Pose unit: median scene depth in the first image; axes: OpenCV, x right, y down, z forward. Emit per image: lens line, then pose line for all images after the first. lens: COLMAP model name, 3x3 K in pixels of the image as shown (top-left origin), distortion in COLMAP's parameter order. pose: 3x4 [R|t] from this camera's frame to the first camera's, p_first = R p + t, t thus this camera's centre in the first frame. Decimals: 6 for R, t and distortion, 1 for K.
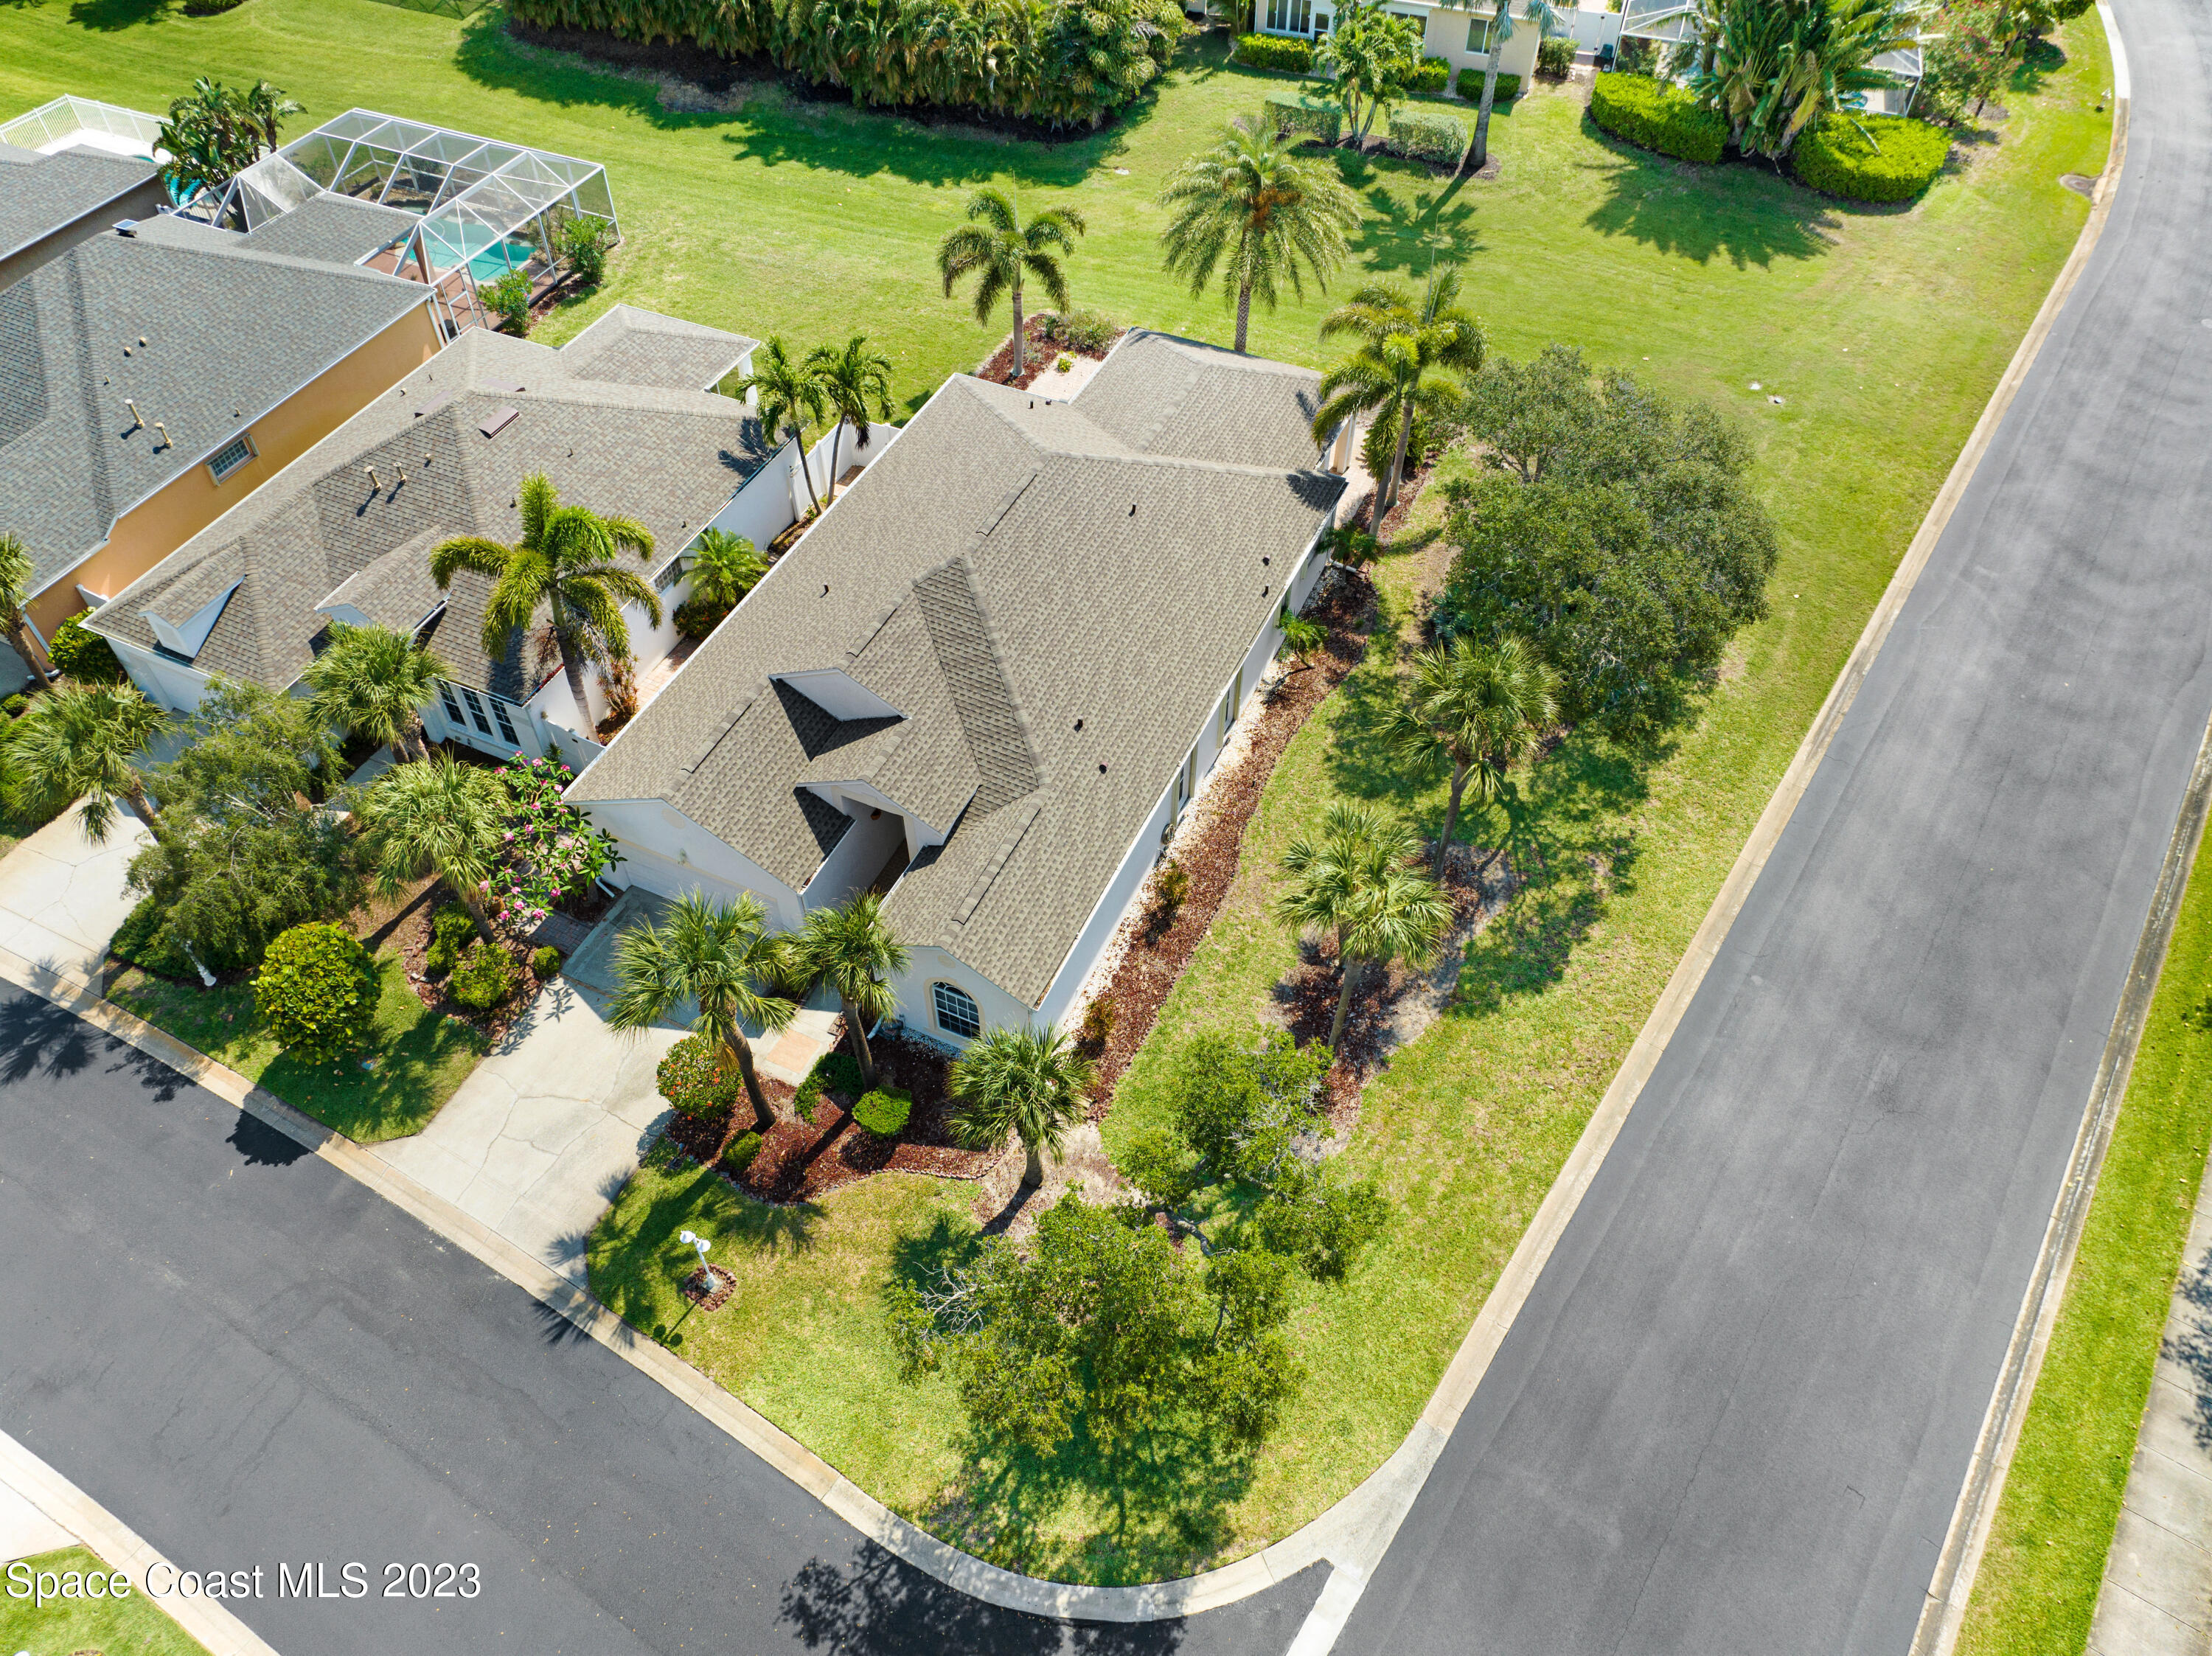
lens RADIAL K [[1544.6, 0, 1106.0], [0, 1544.6, 828.0], [0, 0, 1]] dist [-0.037748, -0.000083]
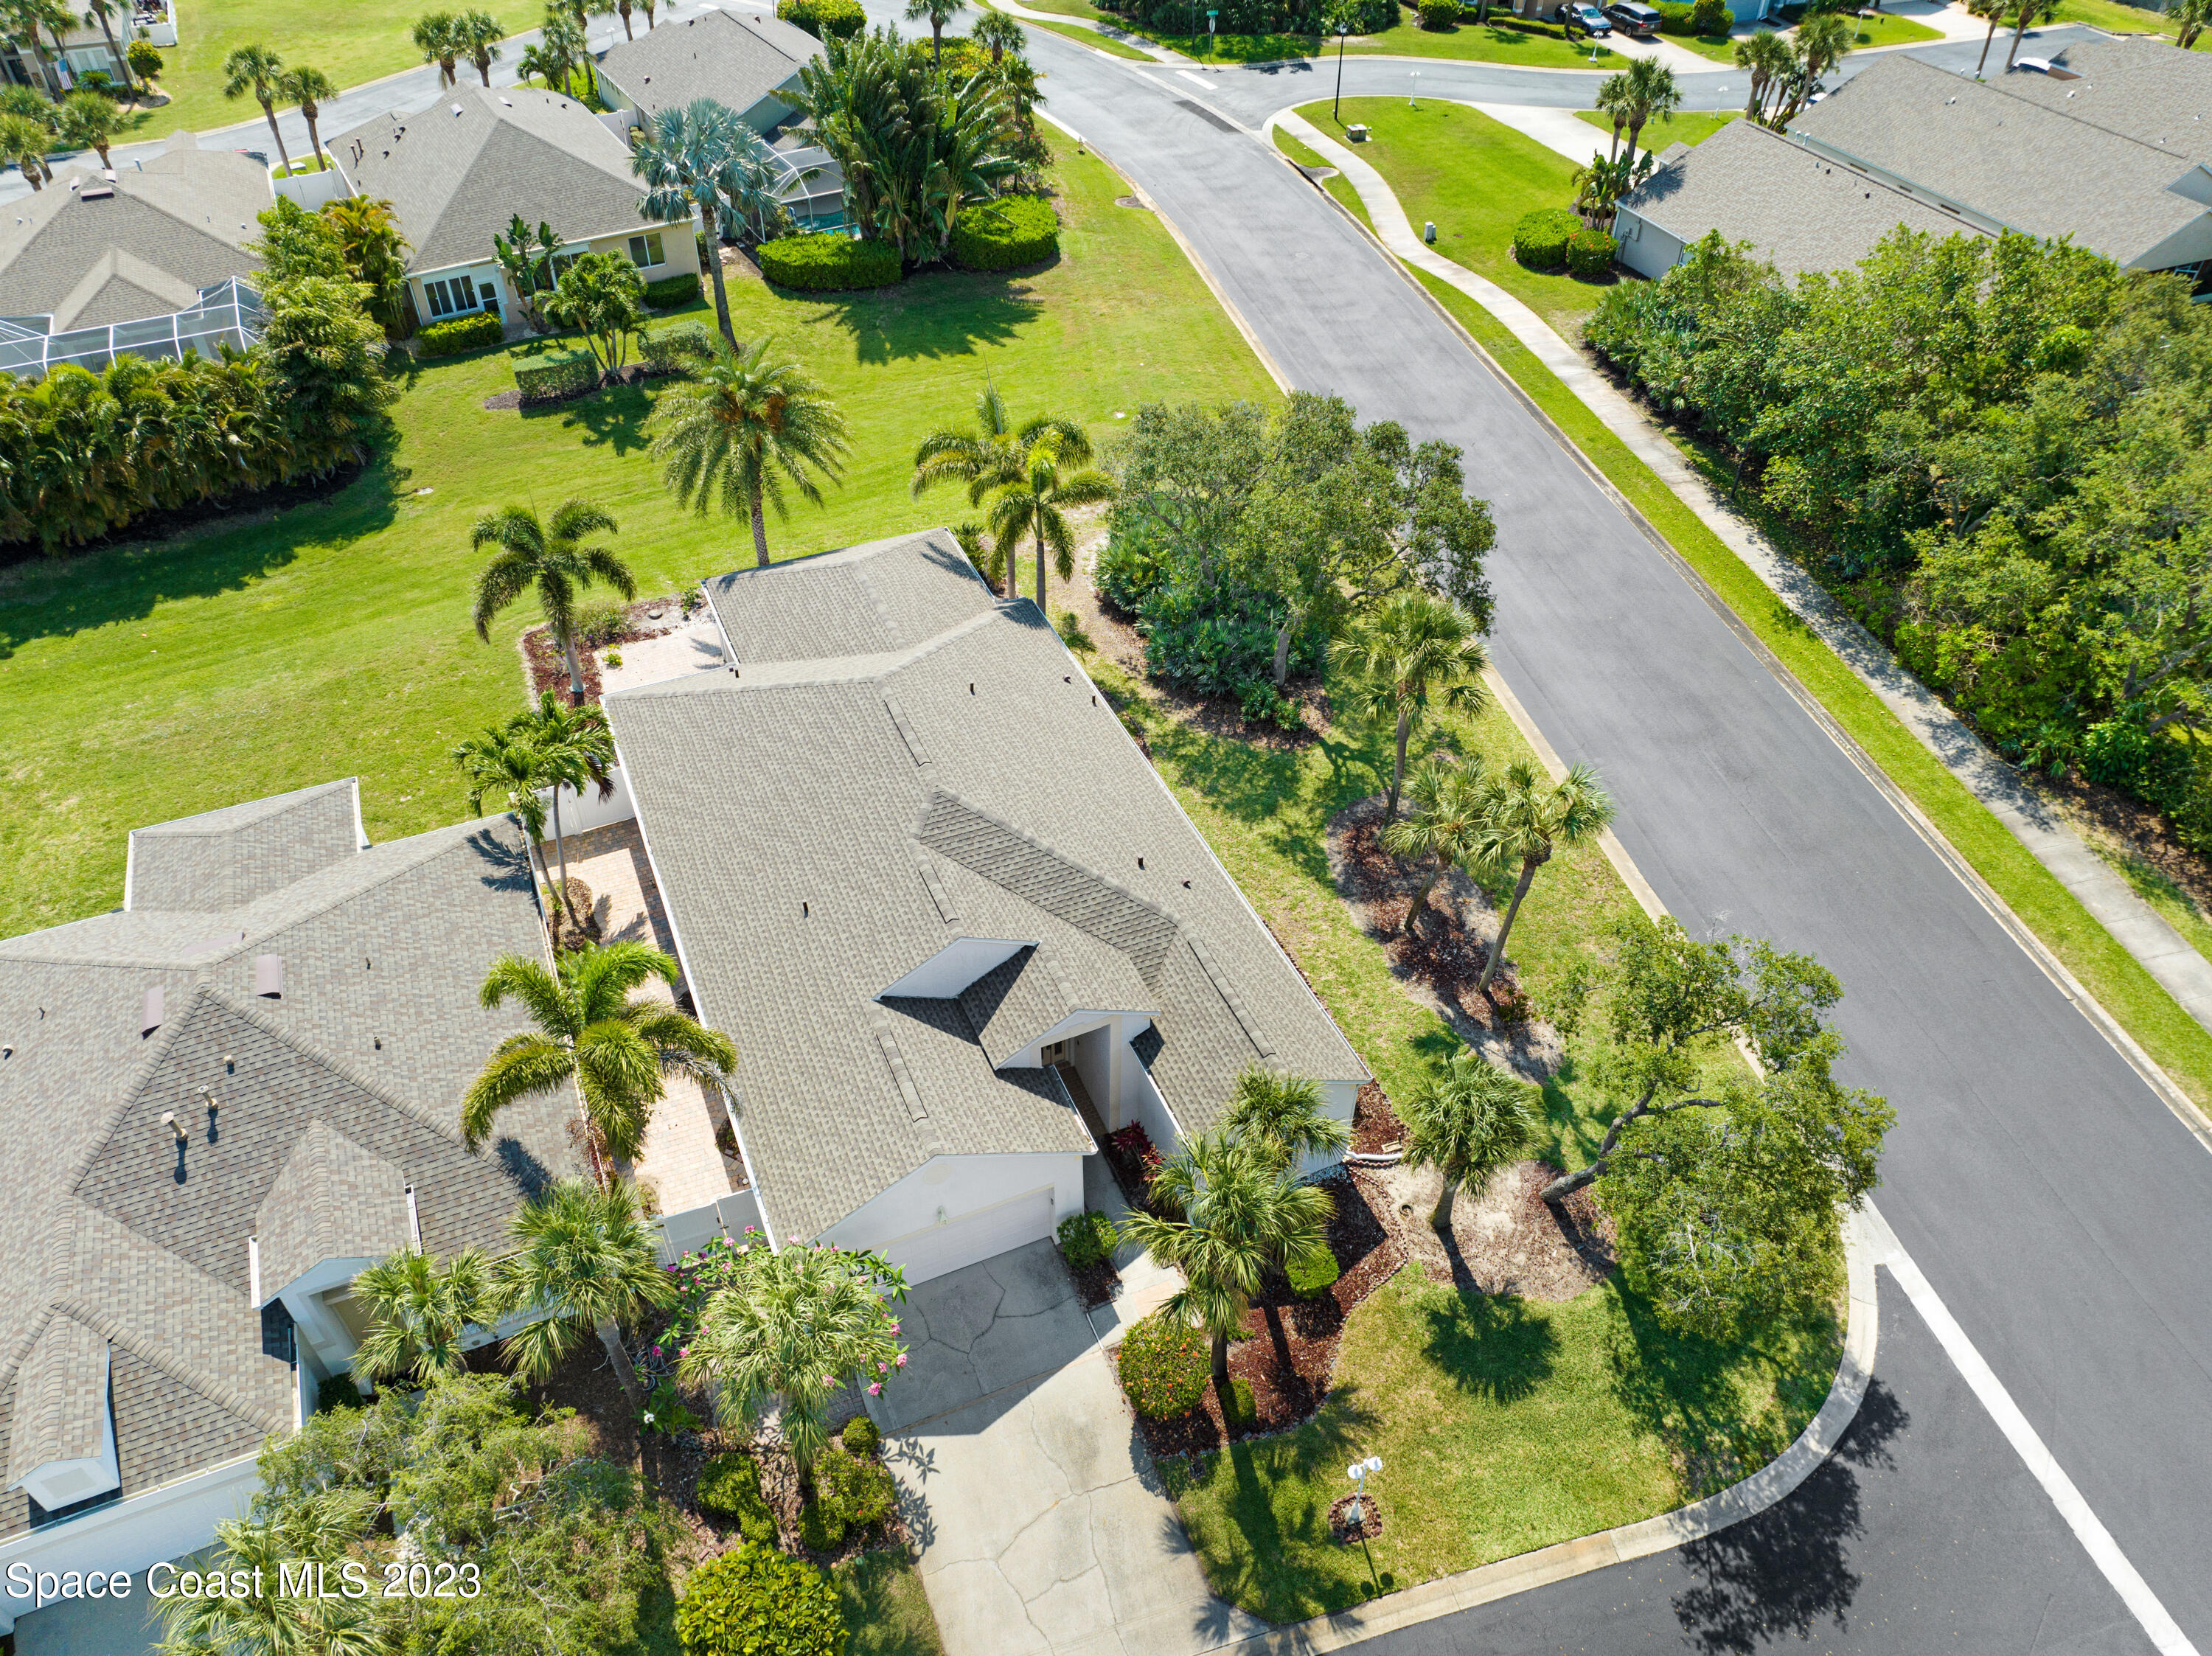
lens RADIAL K [[1544.6, 0, 1106.0], [0, 1544.6, 828.0], [0, 0, 1]] dist [-0.037748, -0.000083]
pose [[0.671421, -0.497511, 0.549251, -0.547671], [0.561289, 0.825335, 0.061452, -0.153703], [-0.483889, 0.267028, 0.833395, 0.162094]]
